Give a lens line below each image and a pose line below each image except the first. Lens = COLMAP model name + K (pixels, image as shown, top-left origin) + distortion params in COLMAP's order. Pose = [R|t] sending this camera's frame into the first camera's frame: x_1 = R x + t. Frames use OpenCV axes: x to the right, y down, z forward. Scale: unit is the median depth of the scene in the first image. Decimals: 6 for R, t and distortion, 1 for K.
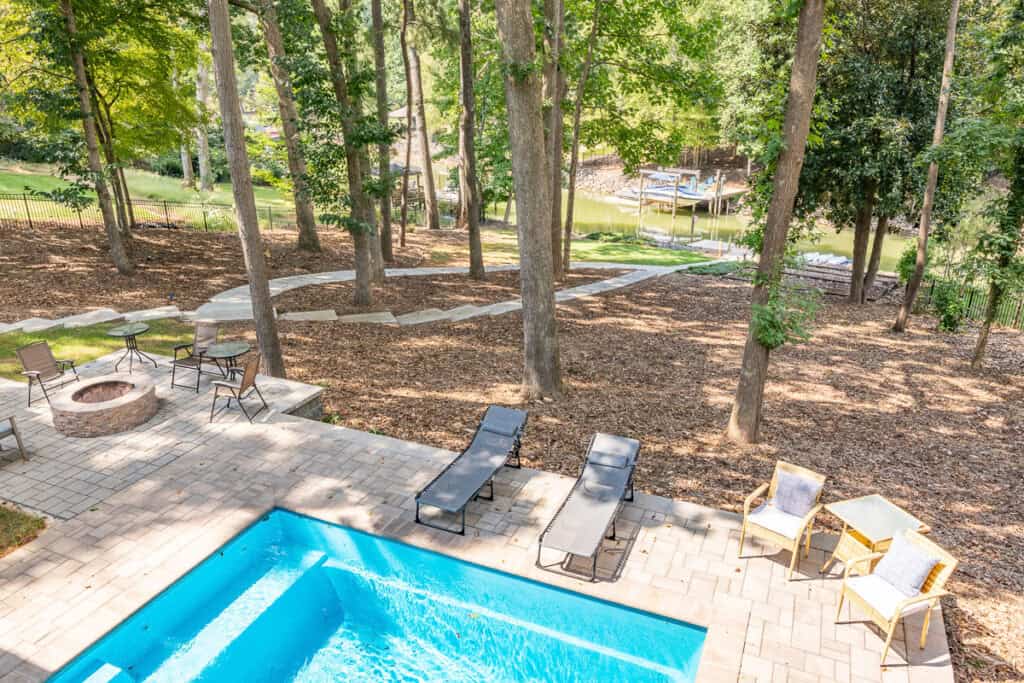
lens RADIAL K [[717.7, 0, 512.0], [0, 717.7, 341.5], [0, 0, 1]] dist [-0.000605, -0.004591]
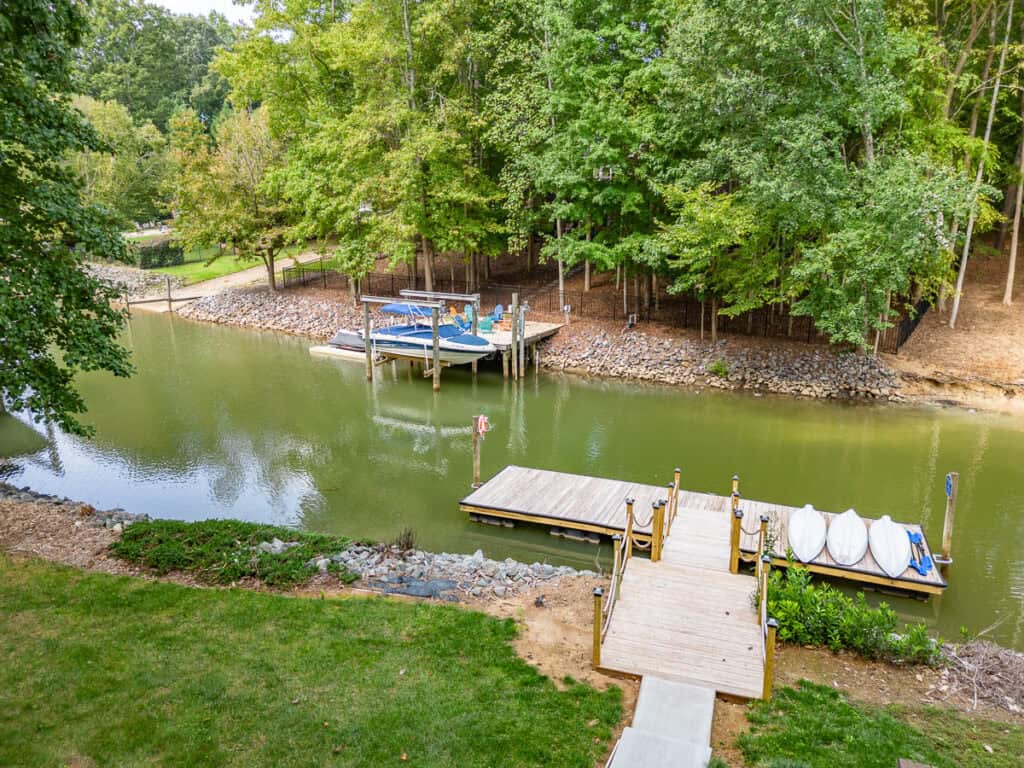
lens RADIAL K [[743.6, 0, 512.0], [0, 743.6, 384.0], [0, 0, 1]] dist [0.002609, 0.000119]
pose [[0.957890, -0.072661, 0.277790, 0.130364], [0.100996, 0.990892, -0.089072, -0.123434], [-0.268788, 0.113377, 0.956503, 0.485660]]
